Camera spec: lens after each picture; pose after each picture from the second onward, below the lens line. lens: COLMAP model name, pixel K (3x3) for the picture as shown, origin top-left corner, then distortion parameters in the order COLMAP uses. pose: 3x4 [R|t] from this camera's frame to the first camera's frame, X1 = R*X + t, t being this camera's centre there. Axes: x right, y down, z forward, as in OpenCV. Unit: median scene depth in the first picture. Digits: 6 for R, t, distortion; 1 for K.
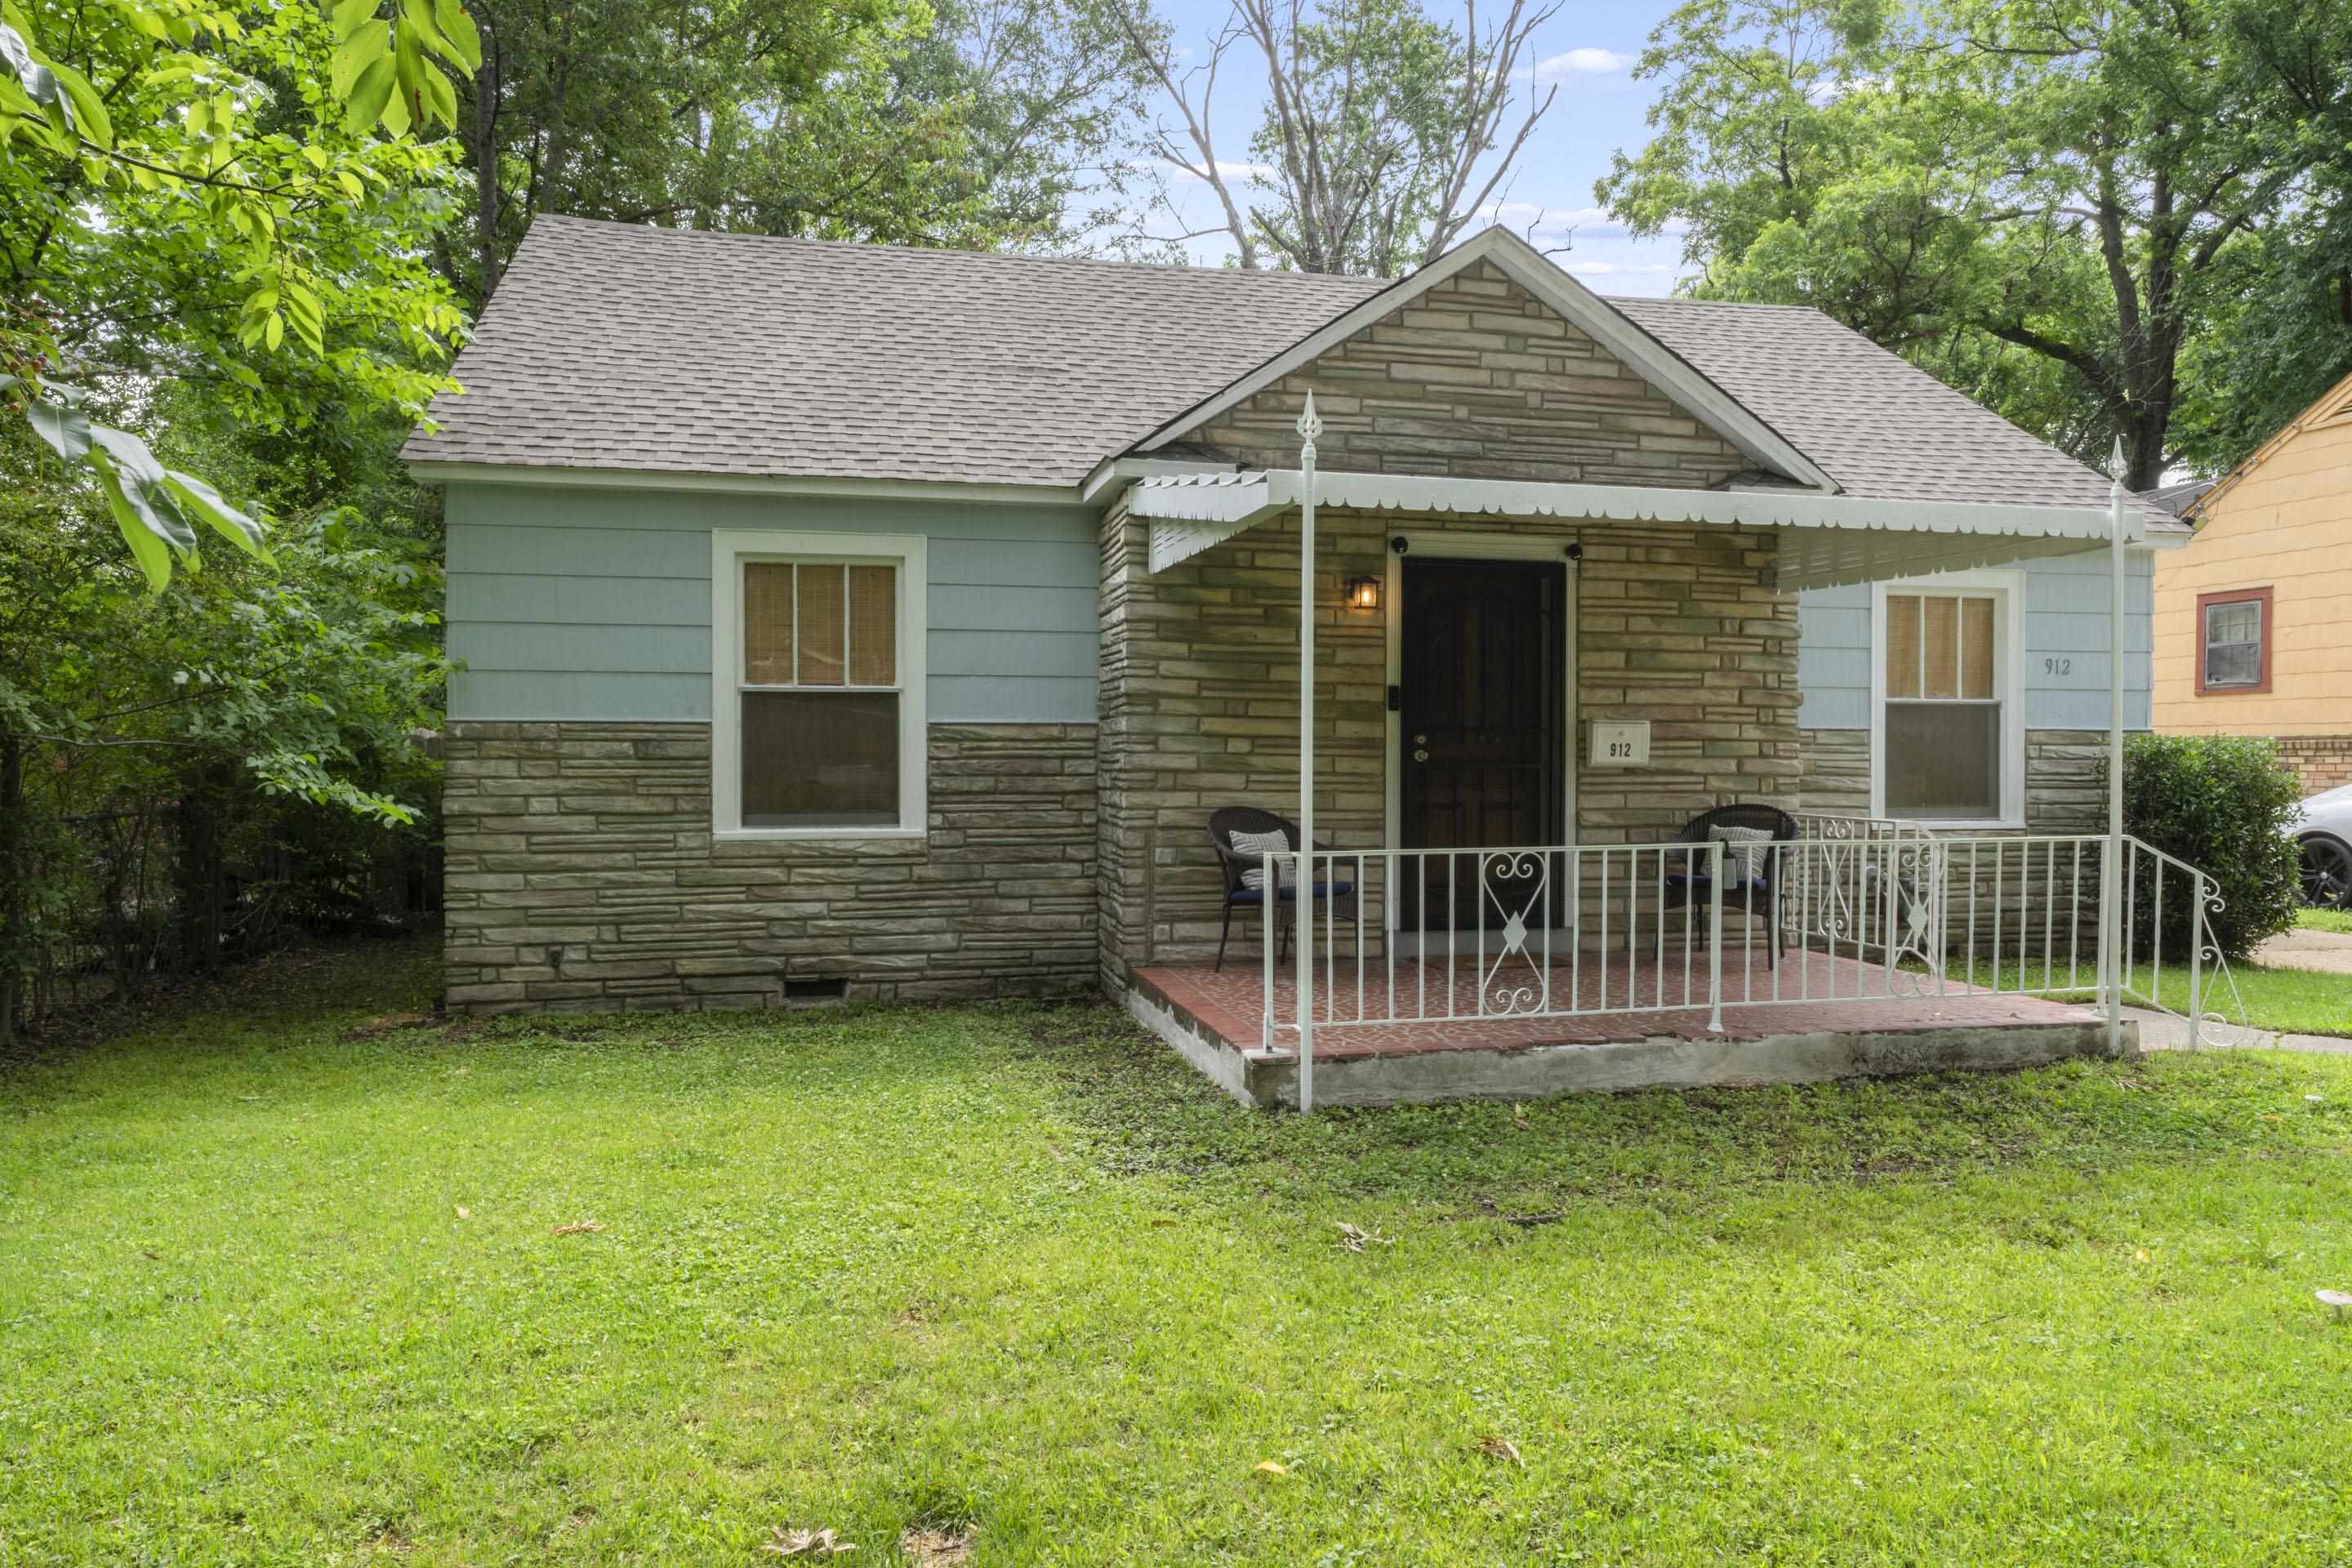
lens RADIAL K [[1551.9, 0, 1168.5], [0, 1551.9, 791.4], [0, 0, 1]] dist [0.011704, 0.003061]
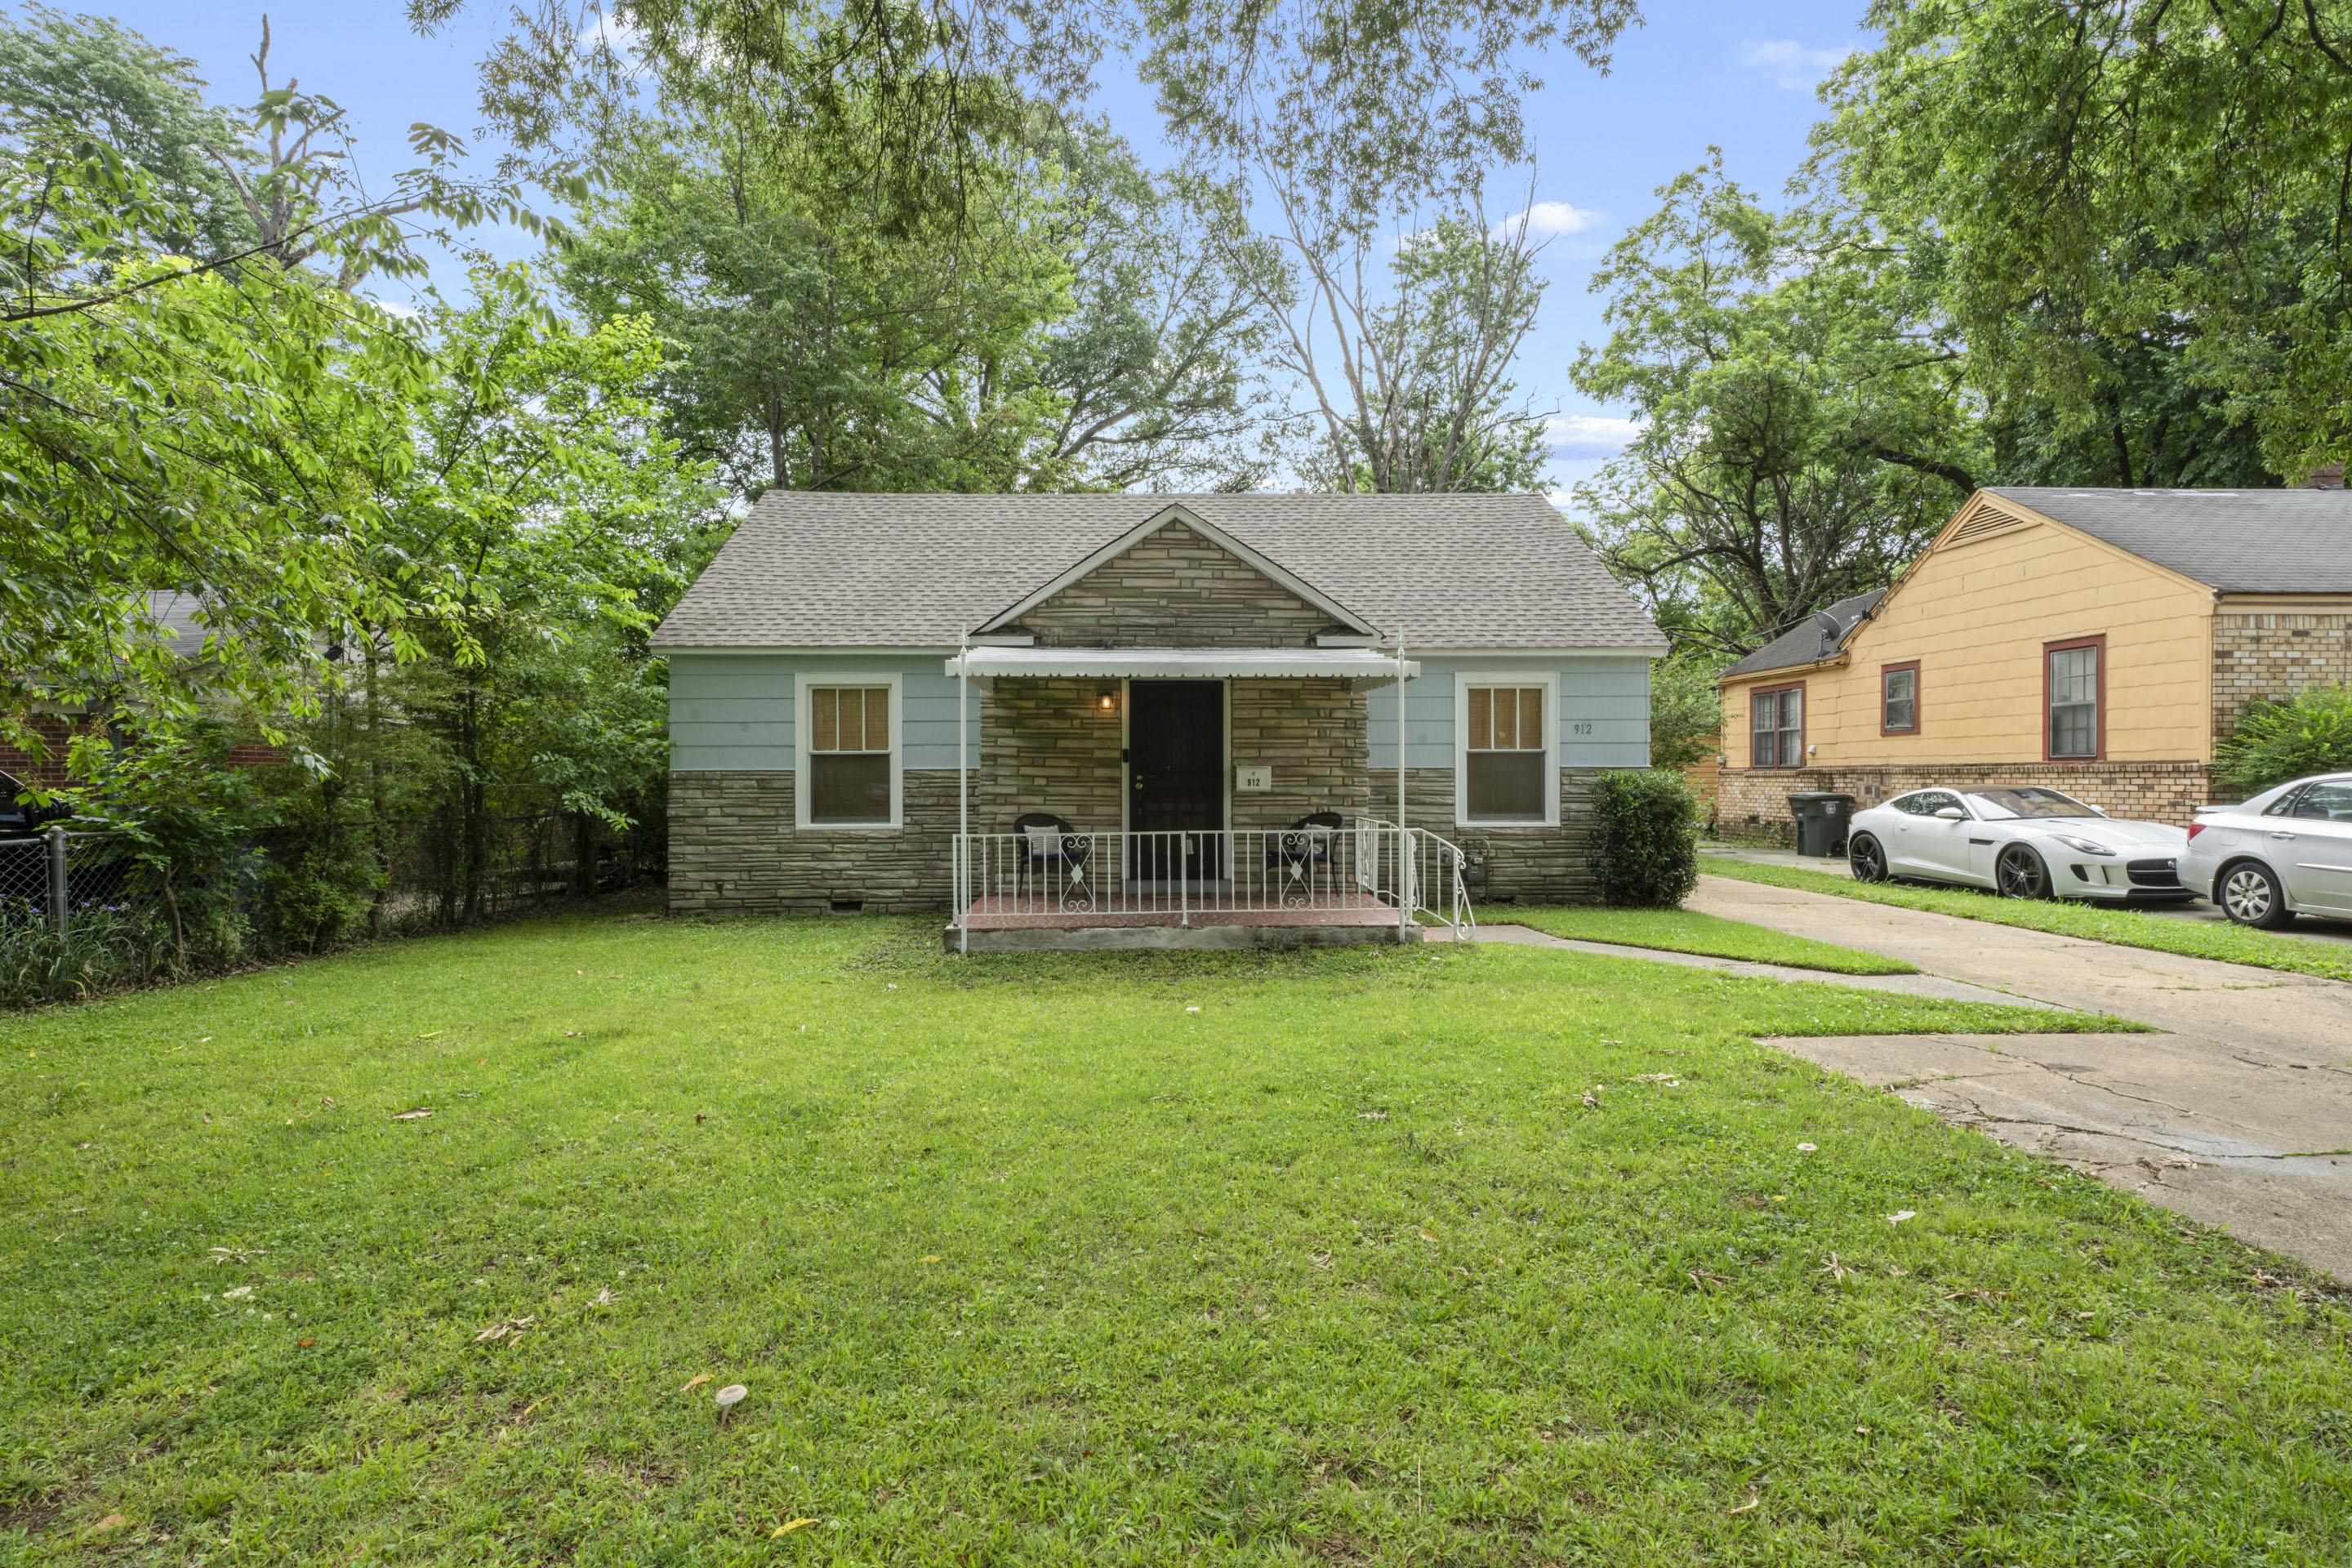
lens RADIAL K [[1180.5, 0, 1179.3], [0, 1180.5, 791.1], [0, 0, 1]] dist [0.002280, -0.000254]
pose [[0.981467, -0.002046, -0.191622, 0.470854], [0.000847, 0.999980, -0.006338, -0.007705], [0.191631, 0.006058, 0.981448, -0.381902]]
